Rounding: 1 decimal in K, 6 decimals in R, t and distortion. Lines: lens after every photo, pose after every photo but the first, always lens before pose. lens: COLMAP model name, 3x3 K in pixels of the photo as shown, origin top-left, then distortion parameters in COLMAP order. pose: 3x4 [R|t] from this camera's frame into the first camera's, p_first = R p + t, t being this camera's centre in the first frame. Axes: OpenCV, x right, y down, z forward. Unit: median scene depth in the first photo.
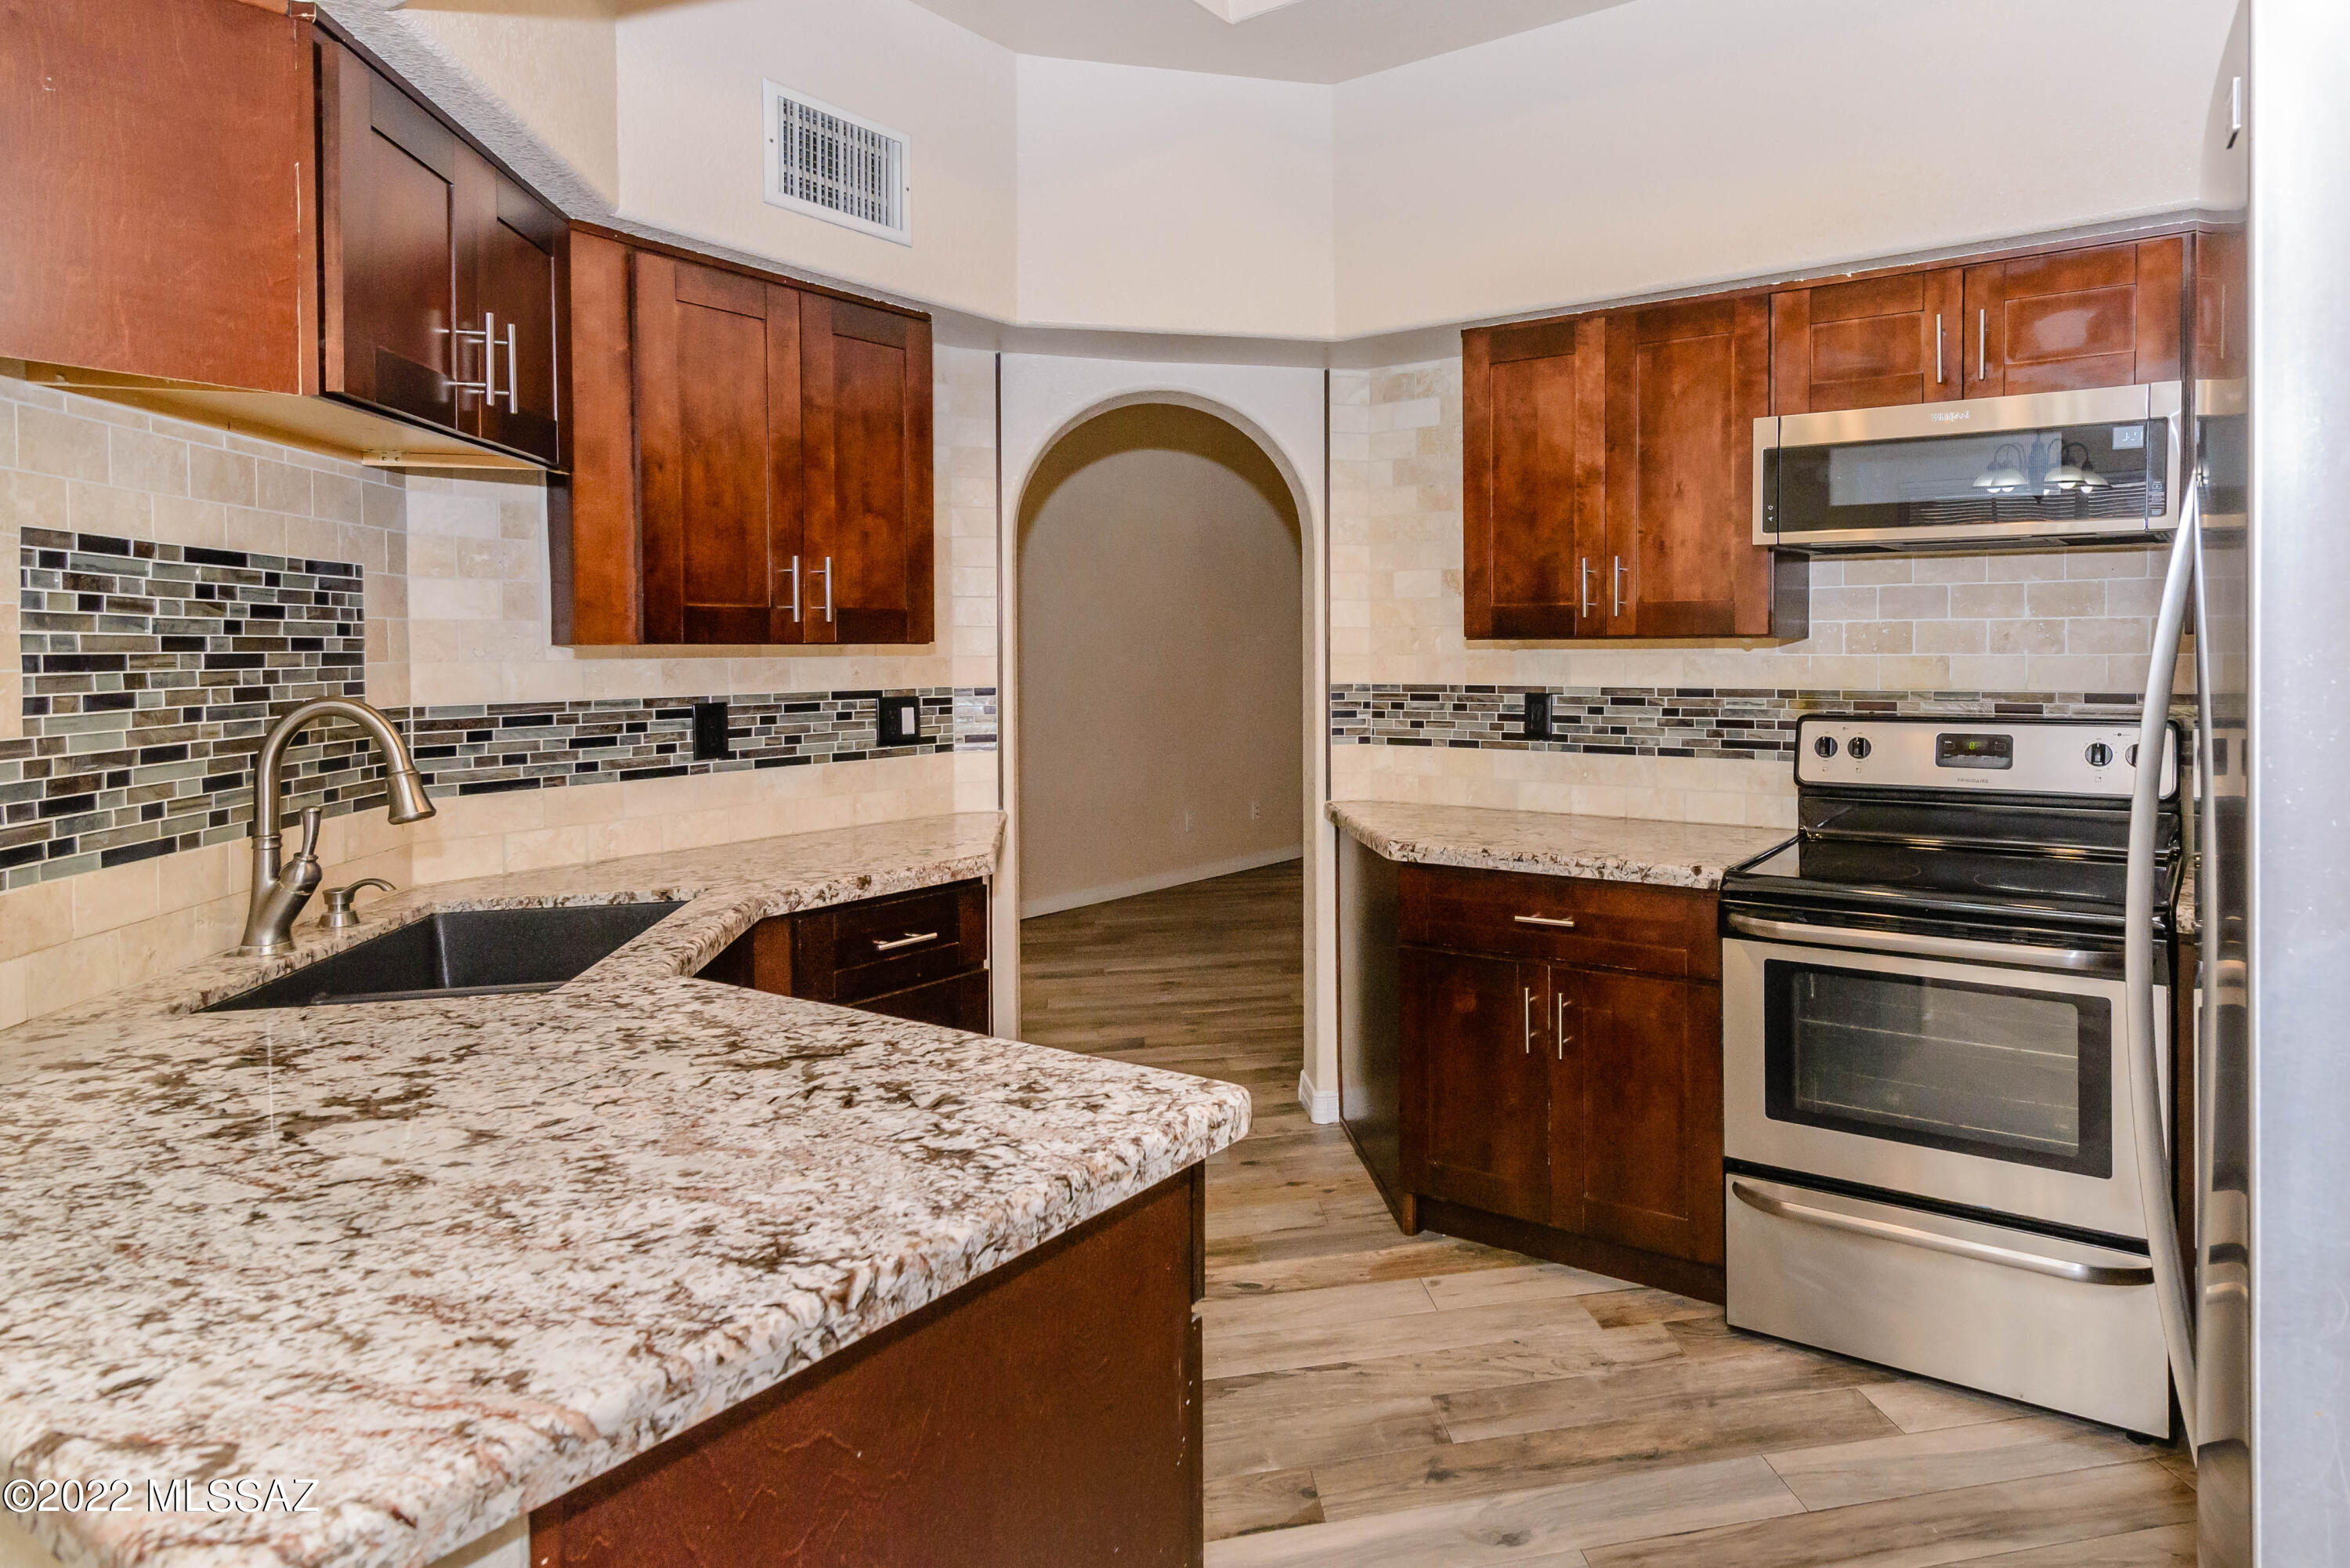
lens RADIAL K [[2012.2, 0, 1176.3], [0, 2012.2, 662.0], [0, 0, 1]] dist [0.001649, -0.004275]
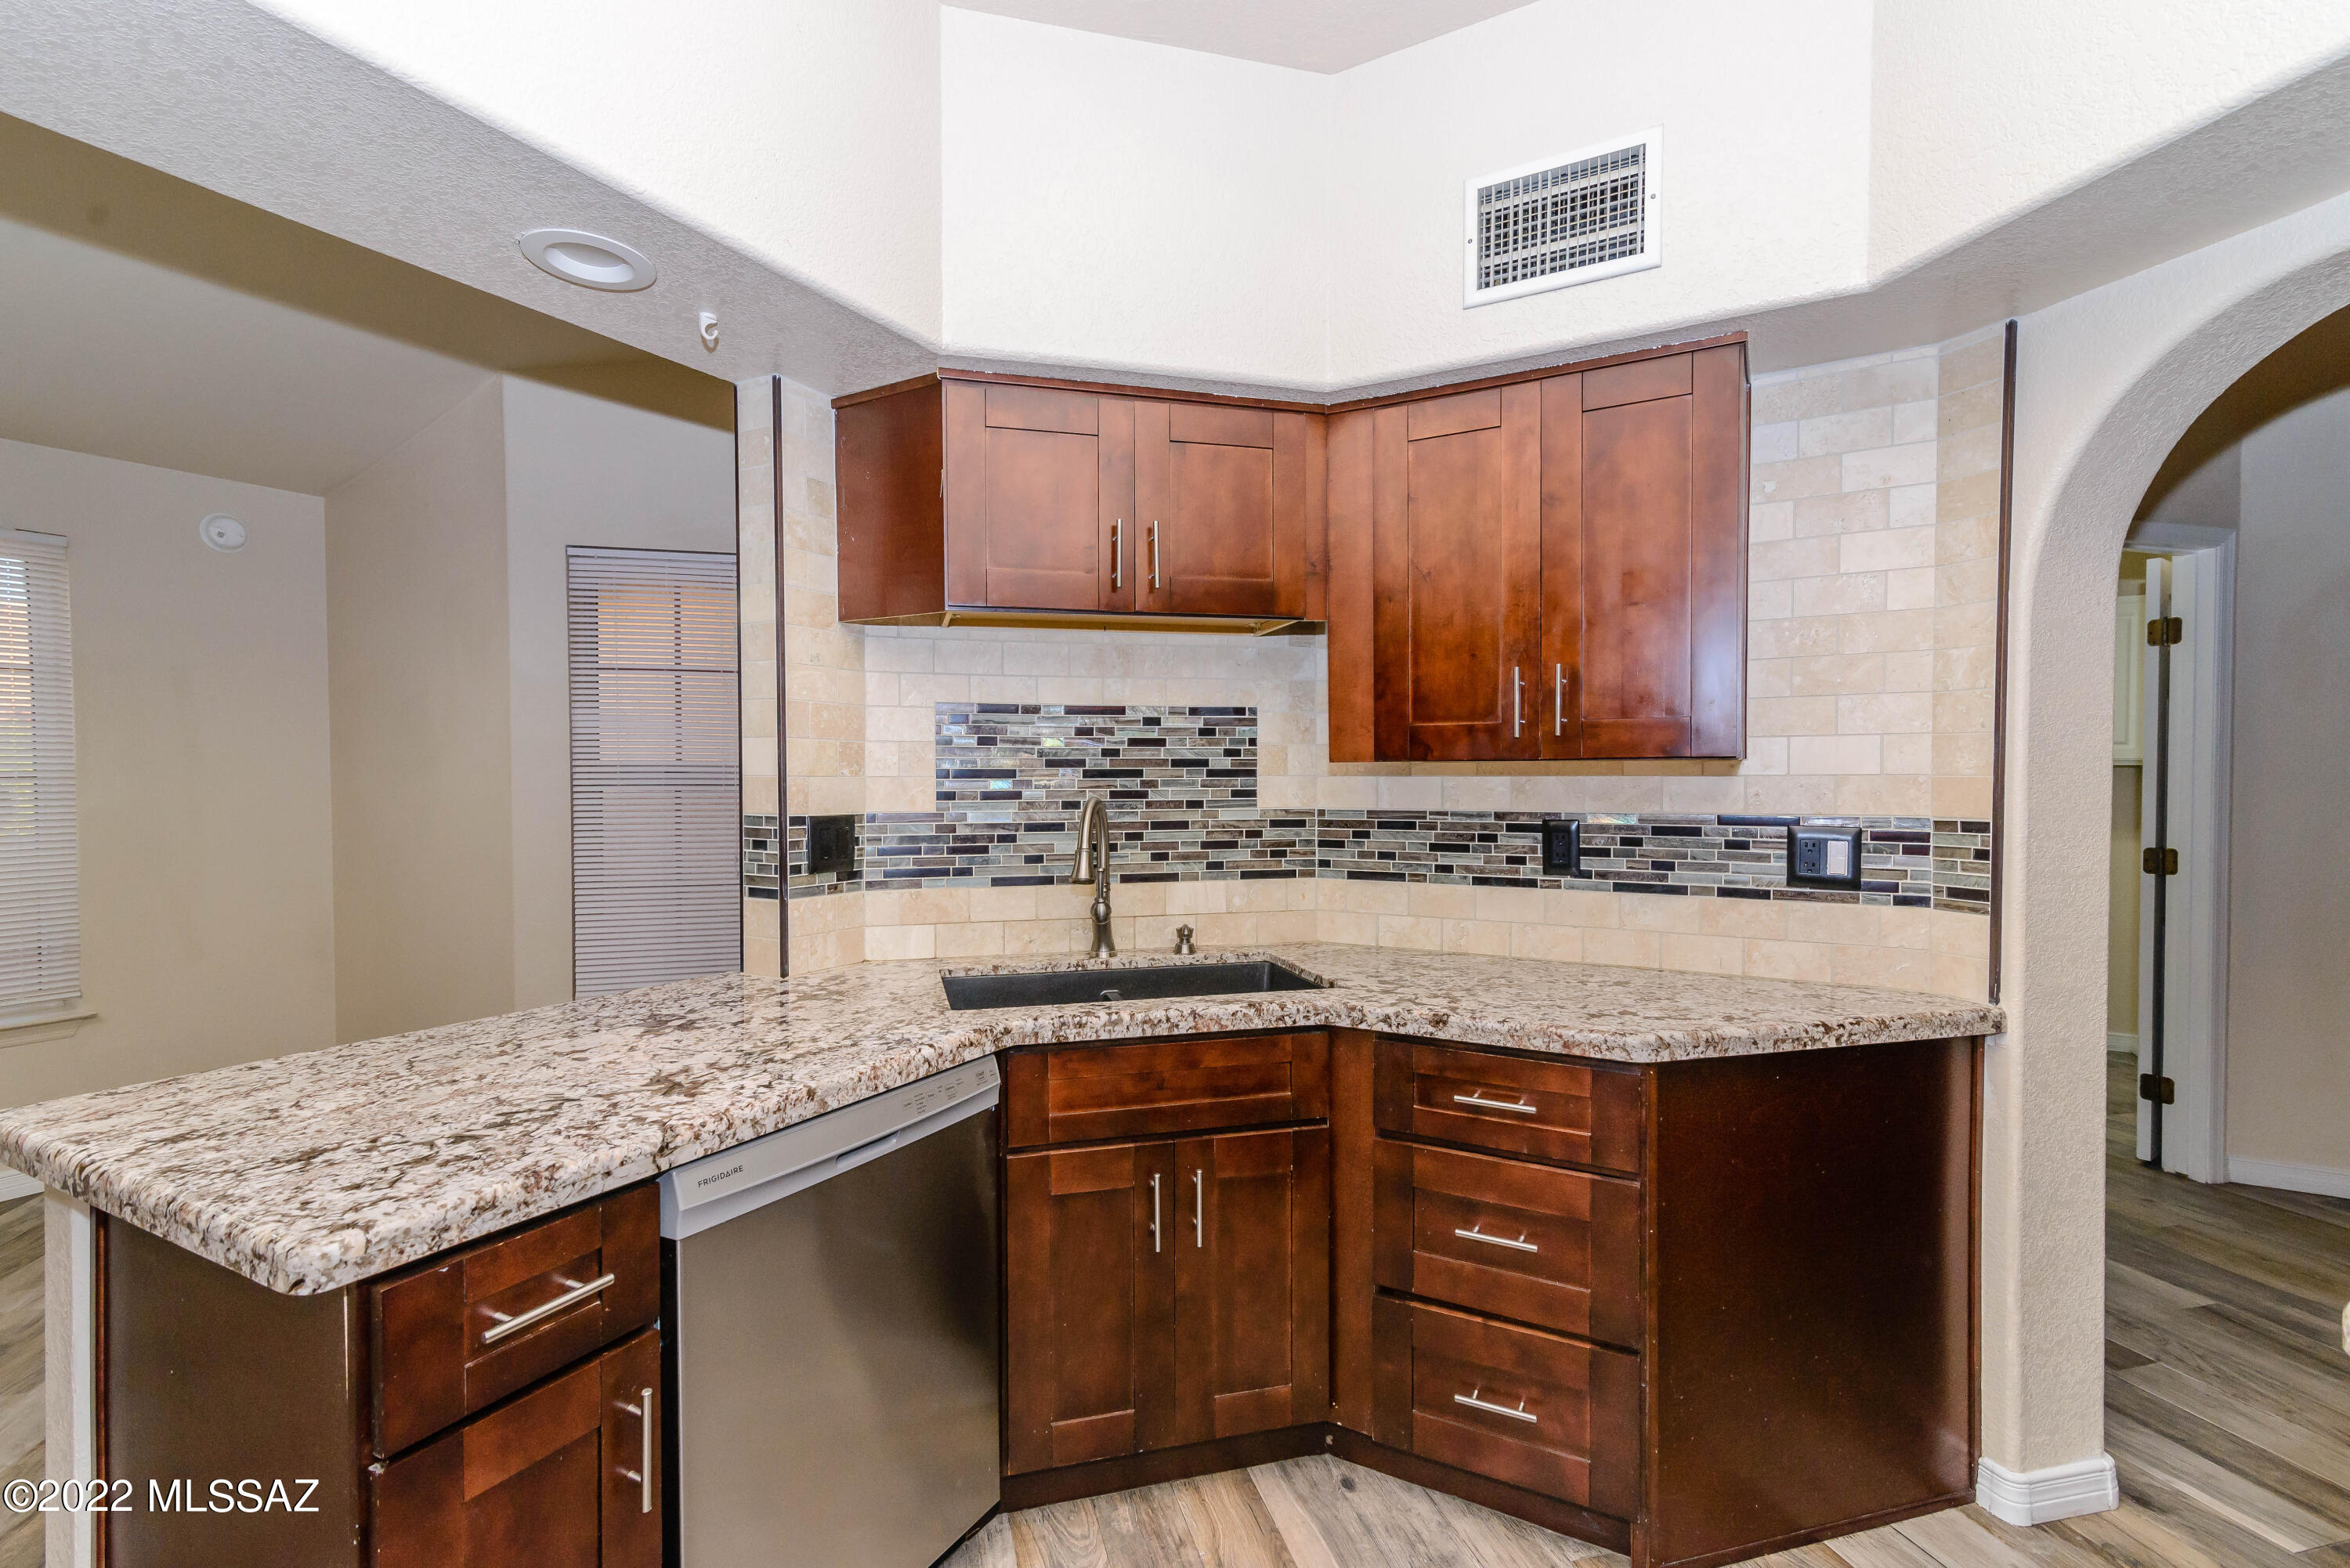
lens RADIAL K [[1069.9, 0, 1167.0], [0, 1069.9, 792.5], [0, 0, 1]] dist [0.016360, -0.001795]
pose [[0.007234, 0.024498, -0.999674, 0.327897], [-0.006020, 0.999683, 0.024455, -0.005577], [0.999956, 0.005841, 0.007379, 0.867933]]
